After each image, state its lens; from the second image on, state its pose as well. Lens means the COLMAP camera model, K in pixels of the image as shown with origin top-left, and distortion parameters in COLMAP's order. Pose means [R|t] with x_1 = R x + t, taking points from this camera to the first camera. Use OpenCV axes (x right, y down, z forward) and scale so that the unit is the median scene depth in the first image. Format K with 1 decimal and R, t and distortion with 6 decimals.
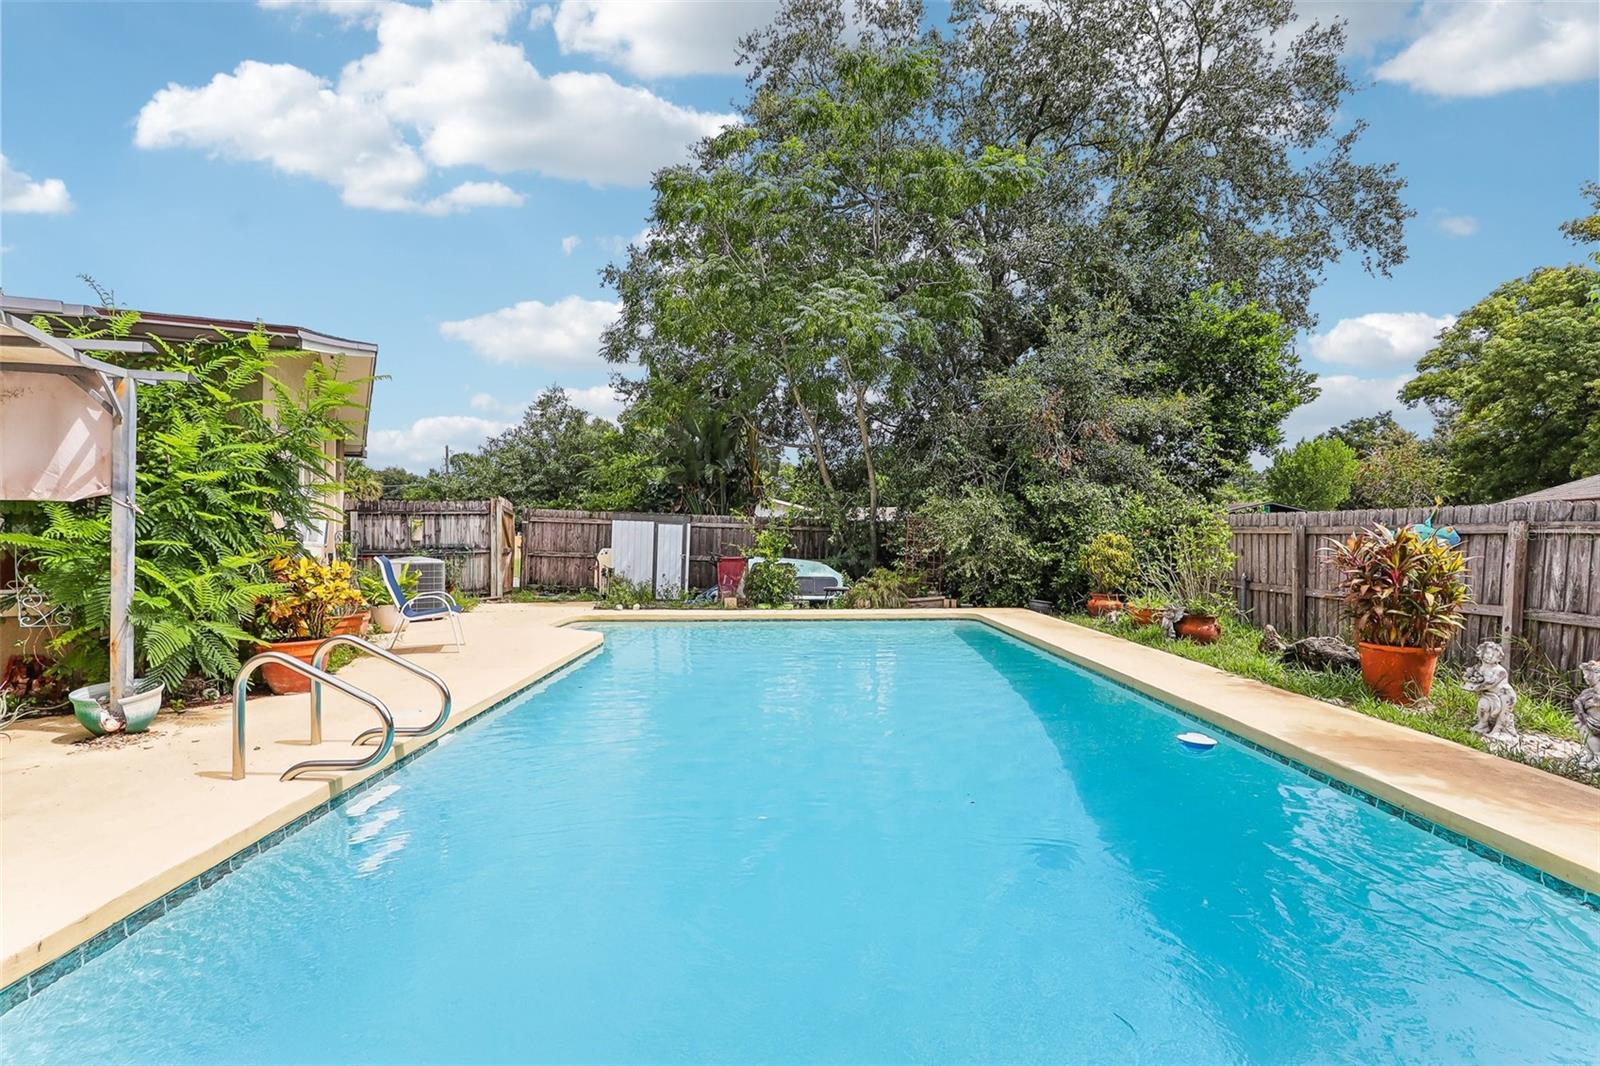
lens RADIAL K [[755.4, 0, 802.1], [0, 755.4, 530.0], [0, 0, 1]] dist [-0.007838, 0.001221]
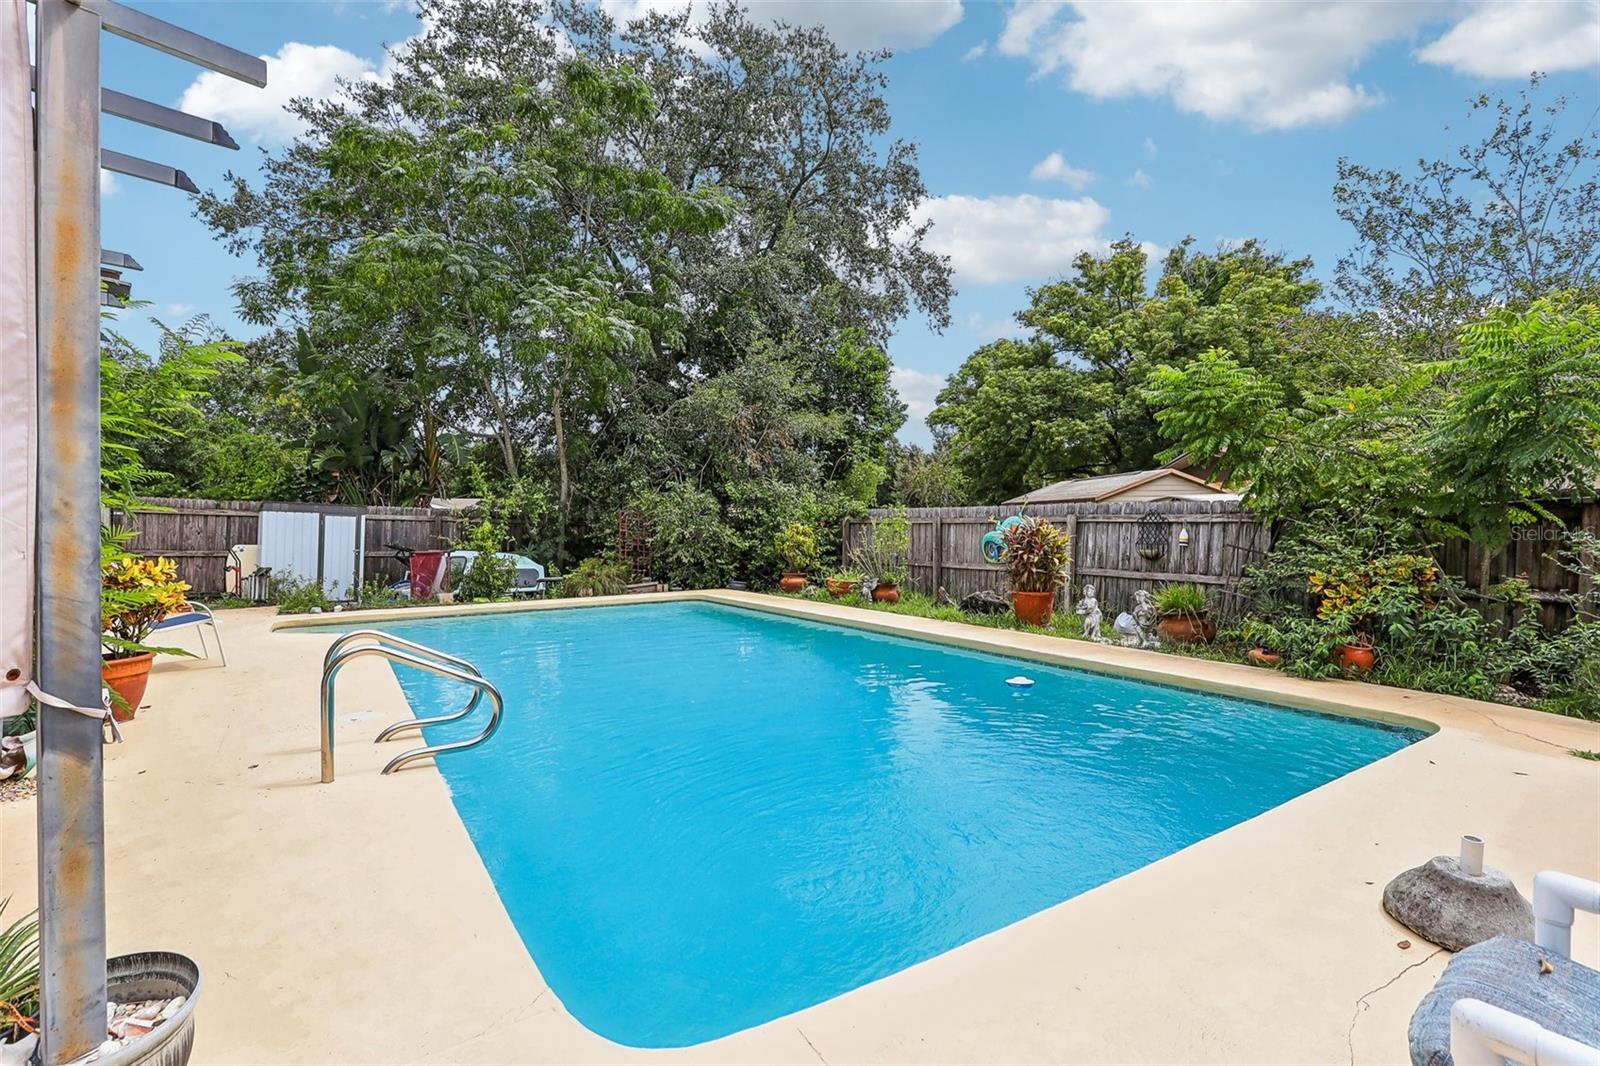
lens RADIAL K [[755.4, 0, 793.3], [0, 755.4, 533.7], [0, 0, 1]] dist [-0.007838, 0.001221]
pose [[0.846657, -0.011779, 0.532009, -0.207977], [0.003824, 0.999864, 0.016052, 0.000893], [-0.532125, -0.011556, 0.846587, -0.033737]]
